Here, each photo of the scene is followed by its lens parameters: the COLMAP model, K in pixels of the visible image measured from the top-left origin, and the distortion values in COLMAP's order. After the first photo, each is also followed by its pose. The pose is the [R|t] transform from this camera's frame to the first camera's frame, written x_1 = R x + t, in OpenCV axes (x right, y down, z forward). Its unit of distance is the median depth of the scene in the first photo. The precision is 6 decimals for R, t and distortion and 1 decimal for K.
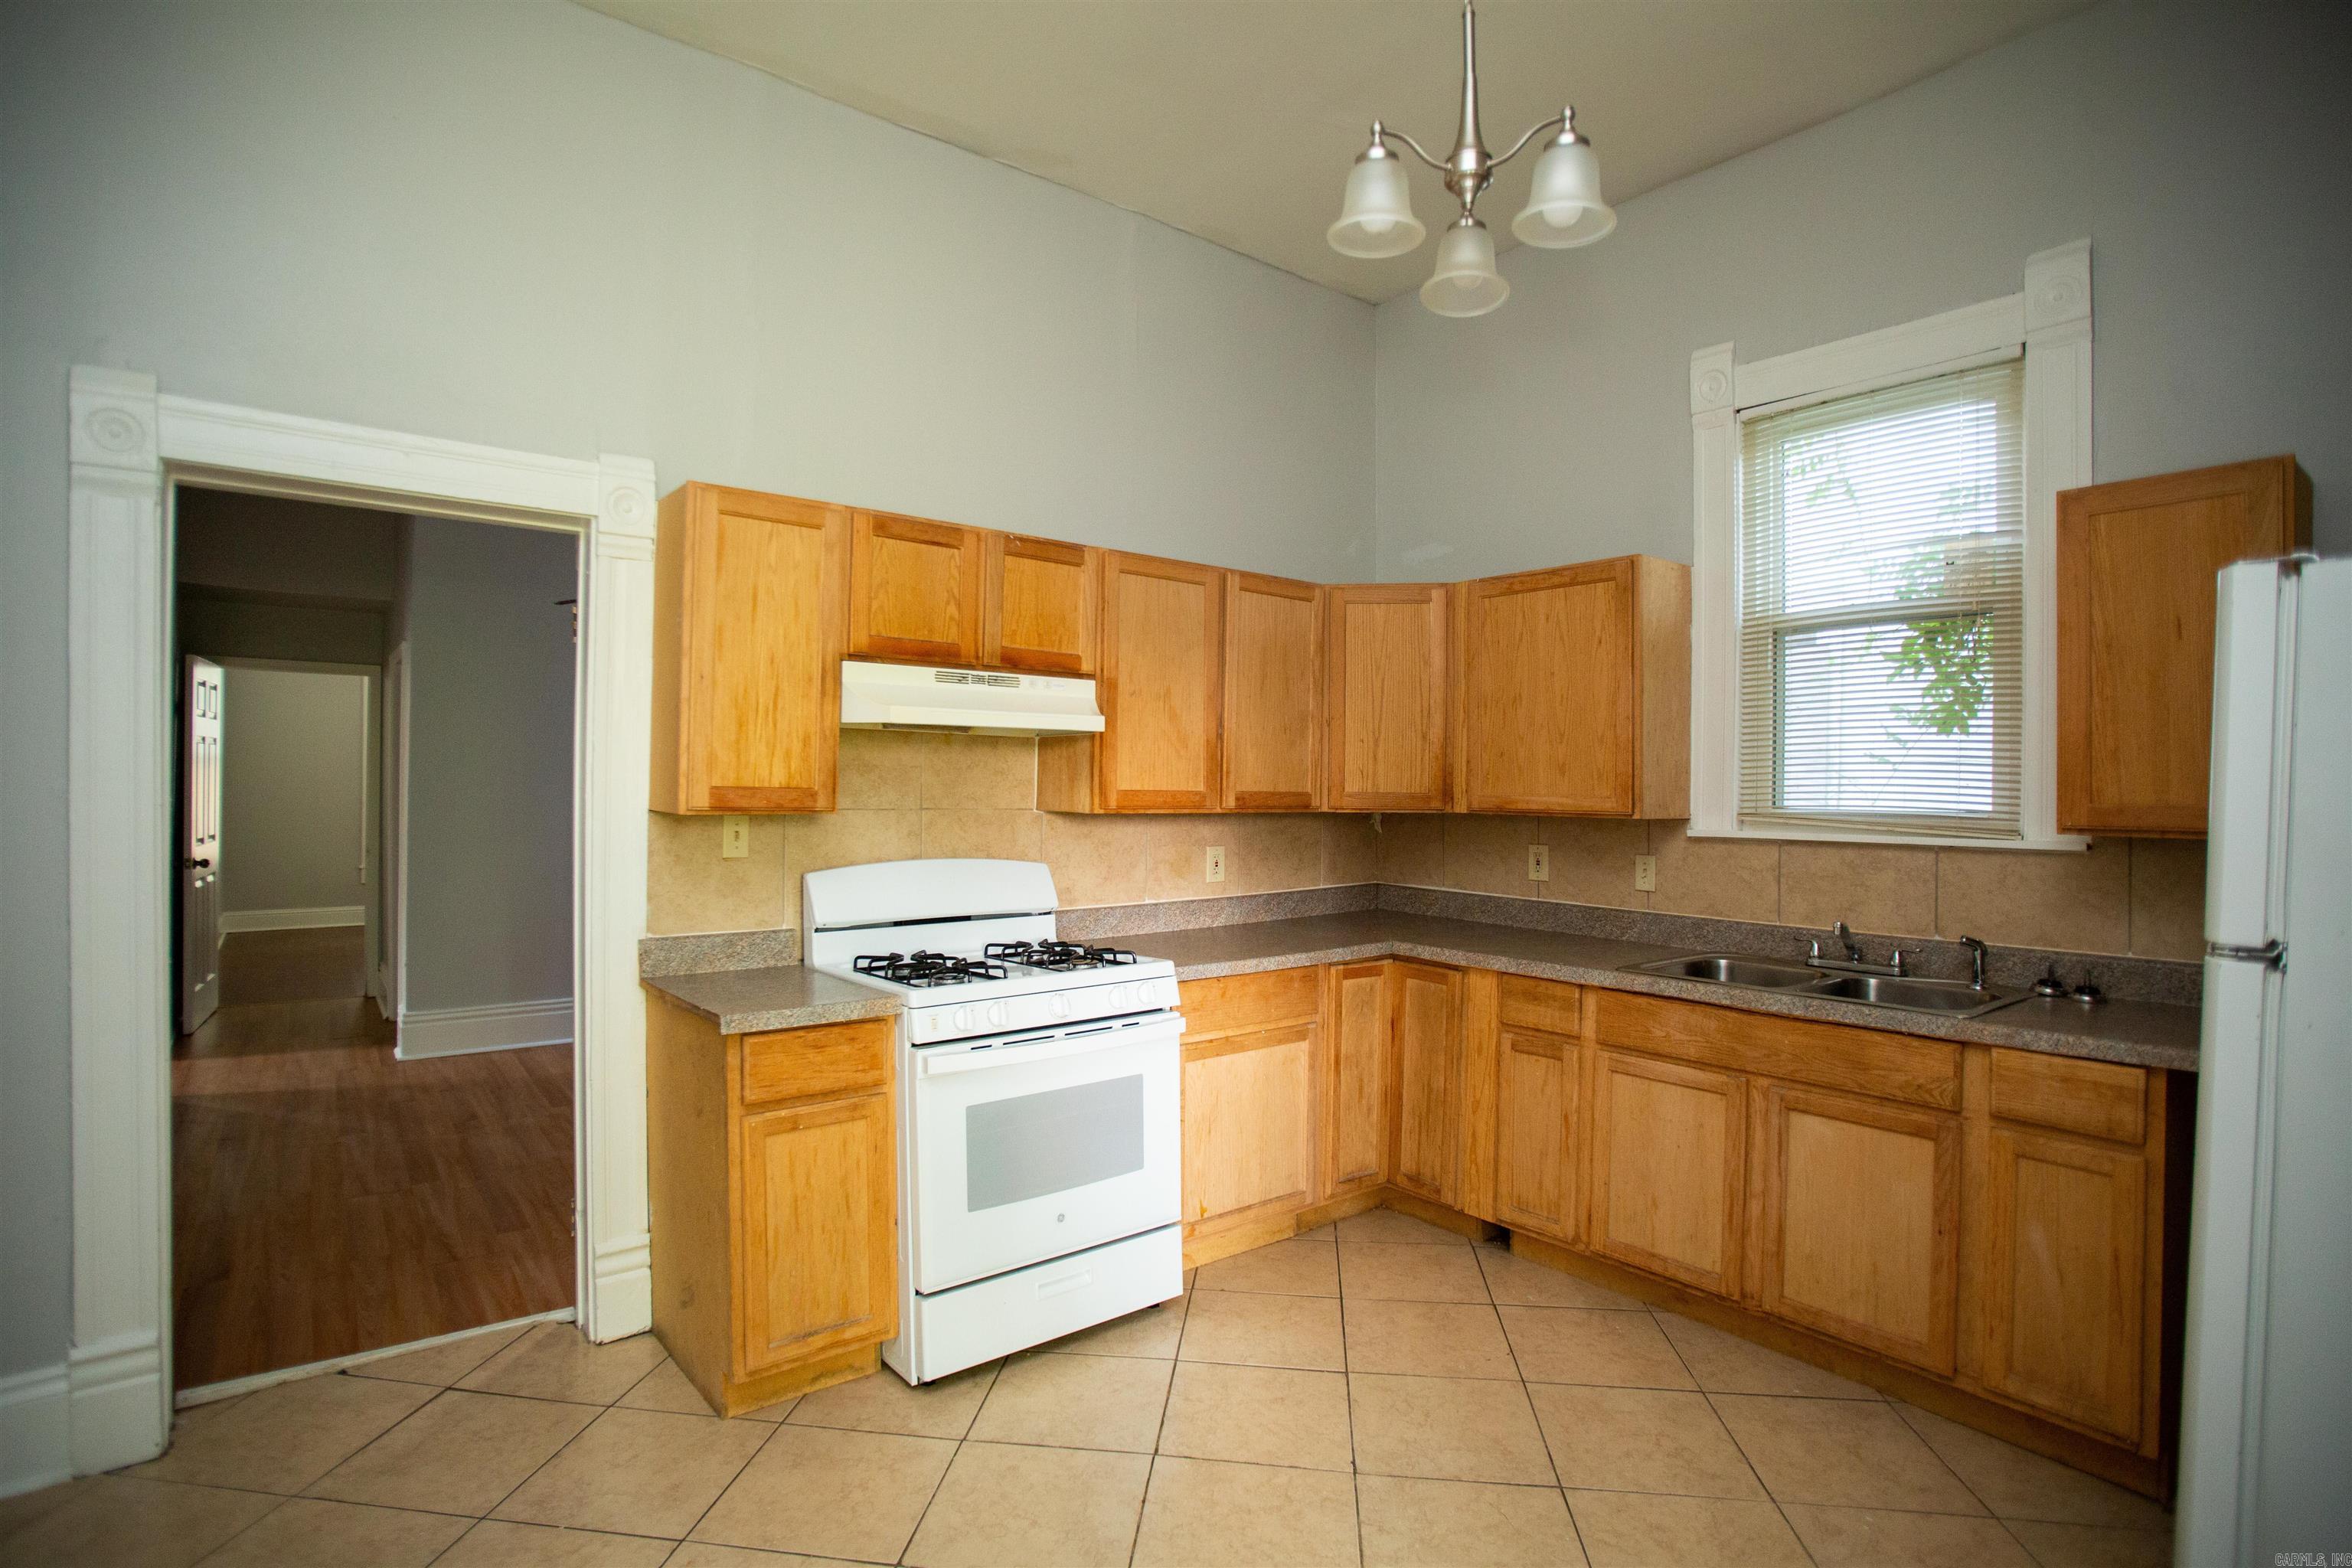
lens RADIAL K [[1150.9, 0, 1142.6], [0, 1150.9, 789.0], [0, 0, 1]] dist [-0.096303, 0.043035]
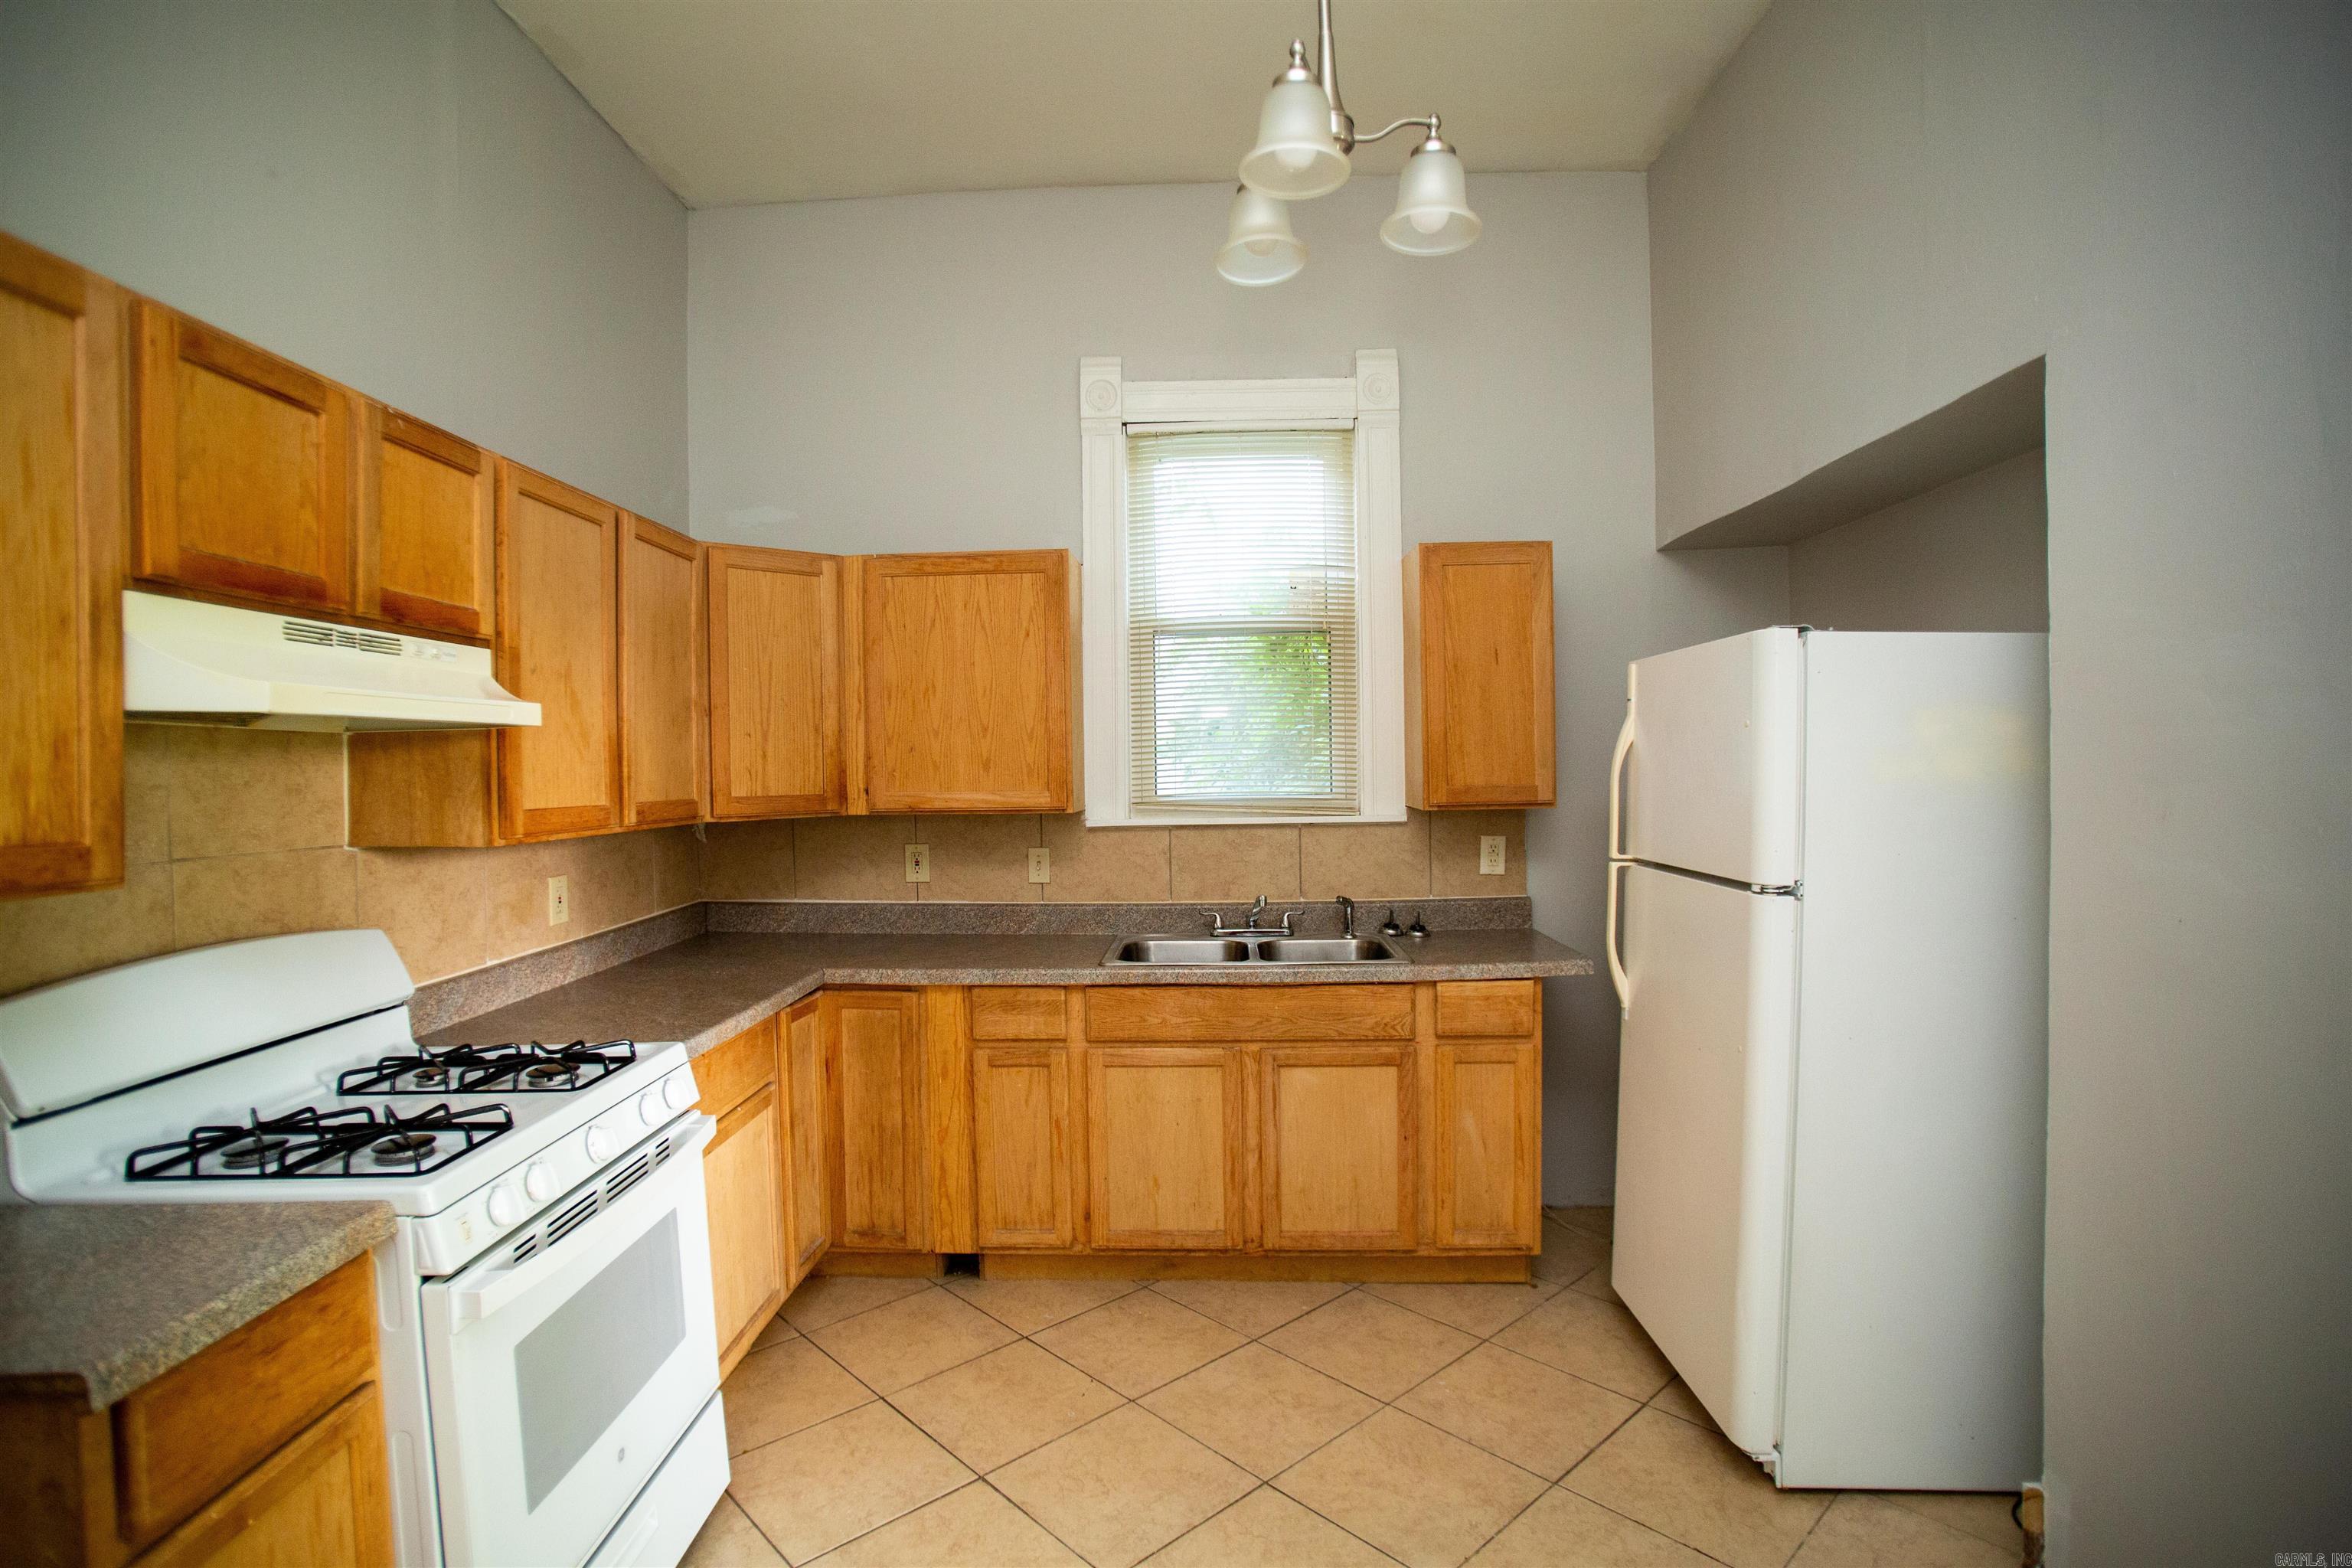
lens RADIAL K [[1150.9, 0, 1142.6], [0, 1150.9, 789.0], [0, 0, 1]] dist [-0.096303, 0.043035]
pose [[0.643275, -0.037236, 0.764729, -0.318091], [0.024461, 0.999306, 0.028081, -0.023152], [-0.765244, 0.000643, 0.643740, 0.305618]]
